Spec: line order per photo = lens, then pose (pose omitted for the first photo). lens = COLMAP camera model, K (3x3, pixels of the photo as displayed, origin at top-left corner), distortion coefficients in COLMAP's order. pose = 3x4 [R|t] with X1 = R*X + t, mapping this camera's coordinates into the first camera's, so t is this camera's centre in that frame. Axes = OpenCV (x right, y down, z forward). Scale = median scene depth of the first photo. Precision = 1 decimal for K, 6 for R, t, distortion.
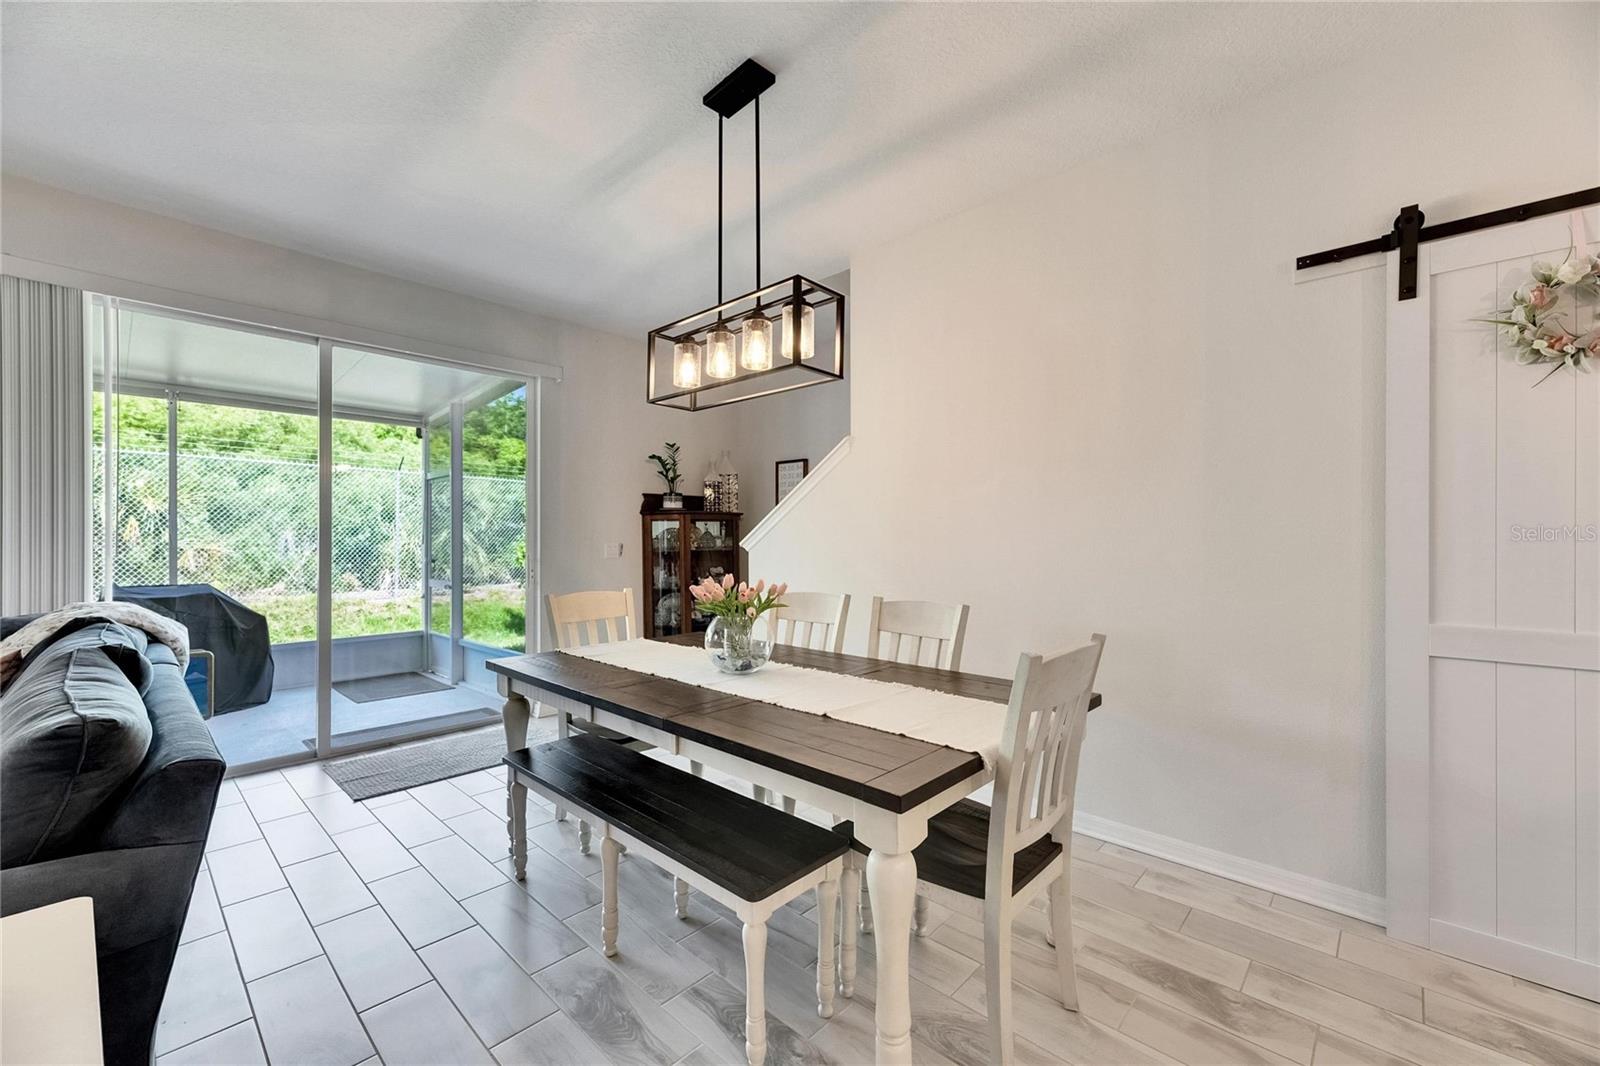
lens RADIAL K [[645.9, 0, 801.0], [0, 645.9, 540.6], [0, 0, 1]] dist [0.007779, -0.003091]
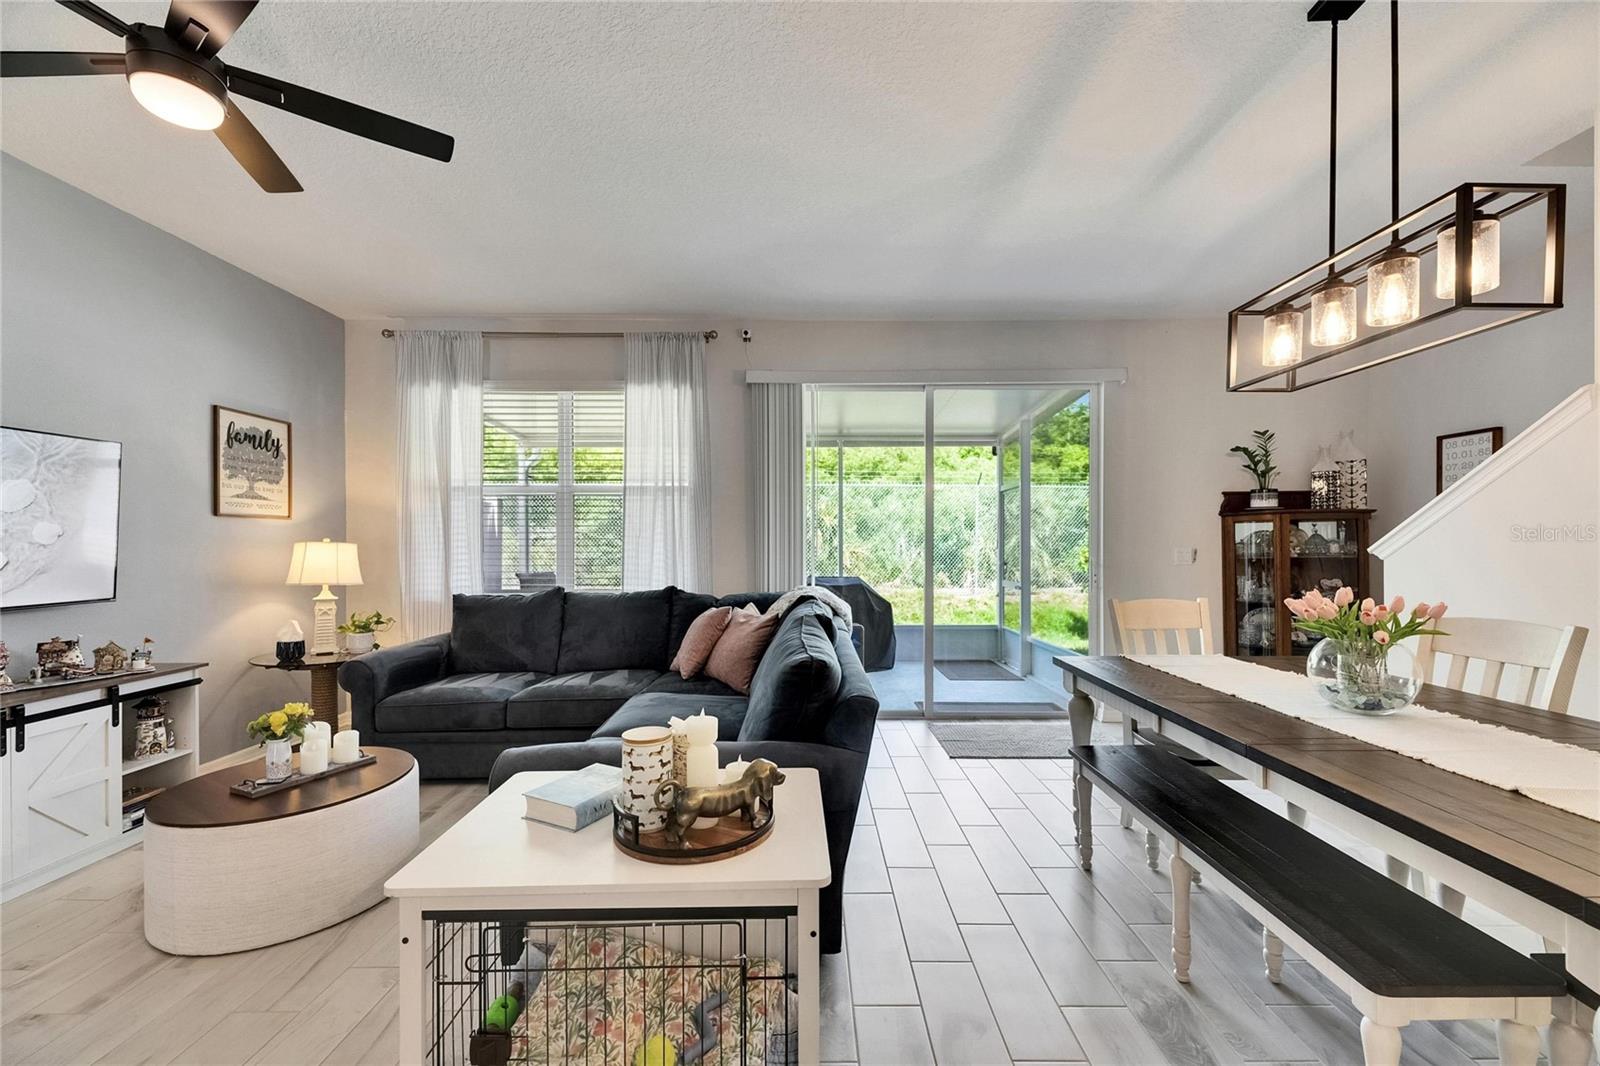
lens RADIAL K [[645.9, 0, 804.1], [0, 645.9, 546.3], [0, 0, 1]] dist [0.007779, -0.003091]
pose [[0.685430, 0.000440, -0.728138, 0.014187], [0.000472, 0.999999, 0.001049, -0.000169], [0.728138, -0.001063, 0.685430, -0.042487]]
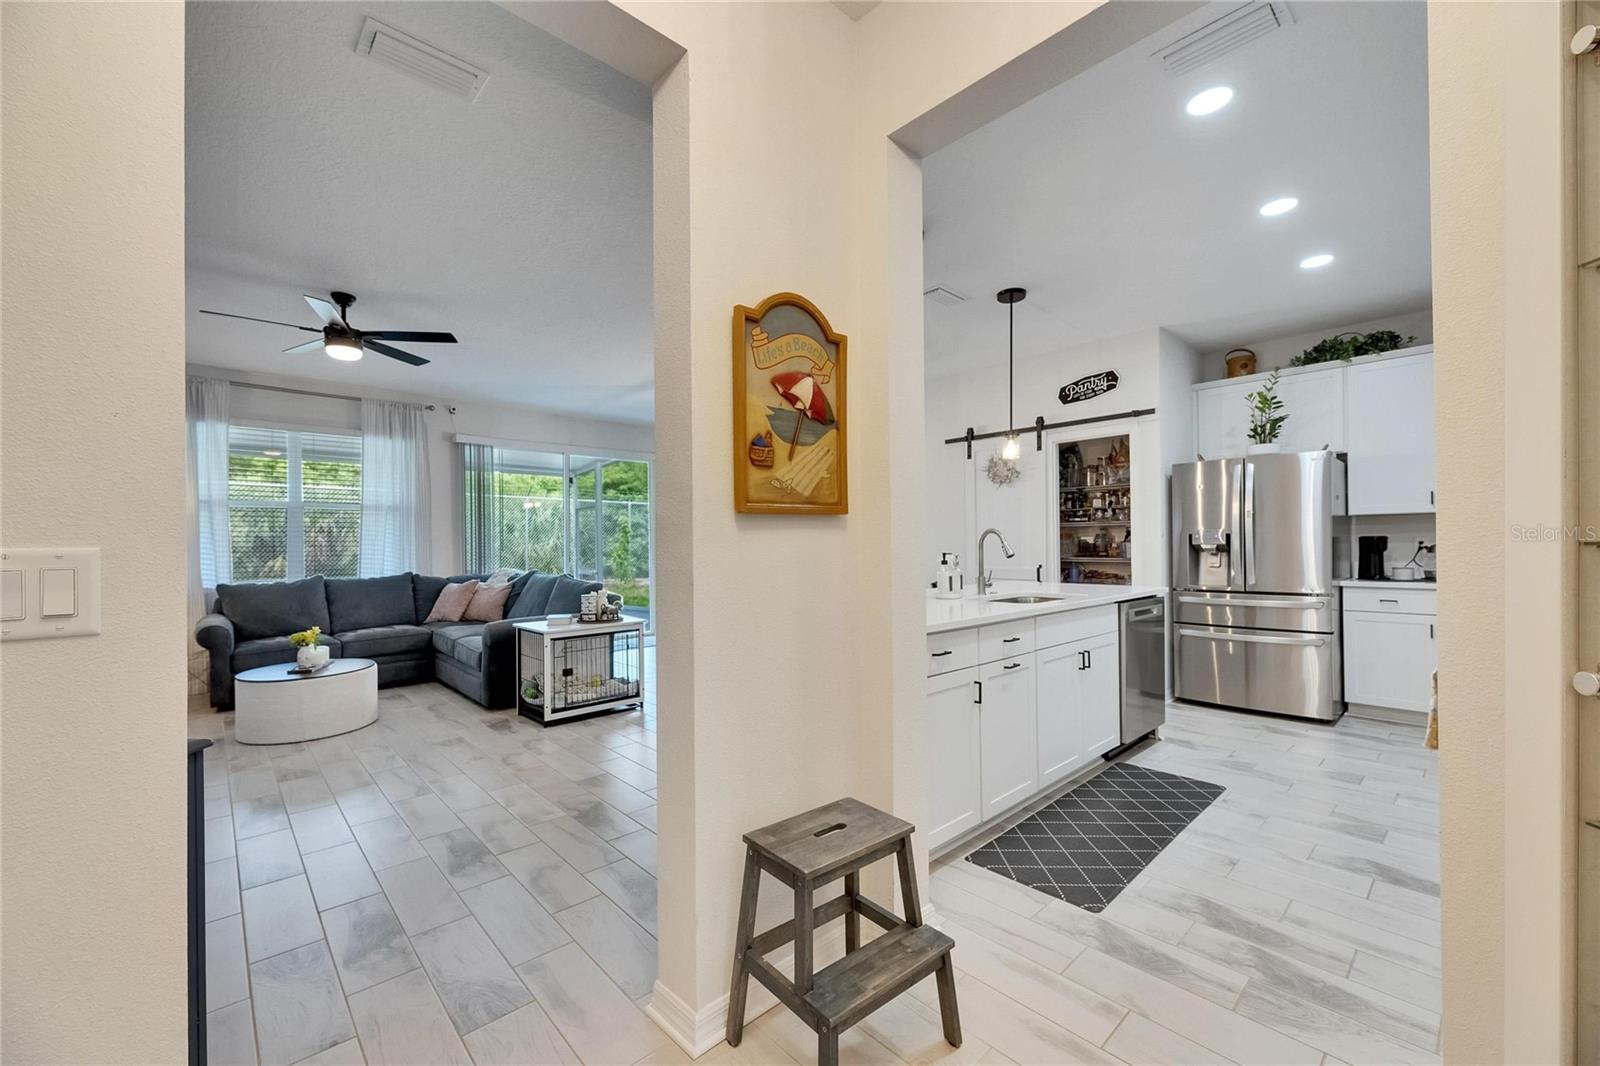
lens RADIAL K [[645.9, 0, 806.6], [0, 645.9, 540.6], [0, 0, 1]] dist [0.007779, -0.003091]
pose [[0.996823, -0.006940, -0.079350, 0.257982], [0.006506, 0.999962, -0.005731, 0.002745], [0.079387, 0.005197, 0.996830, -1.229193]]
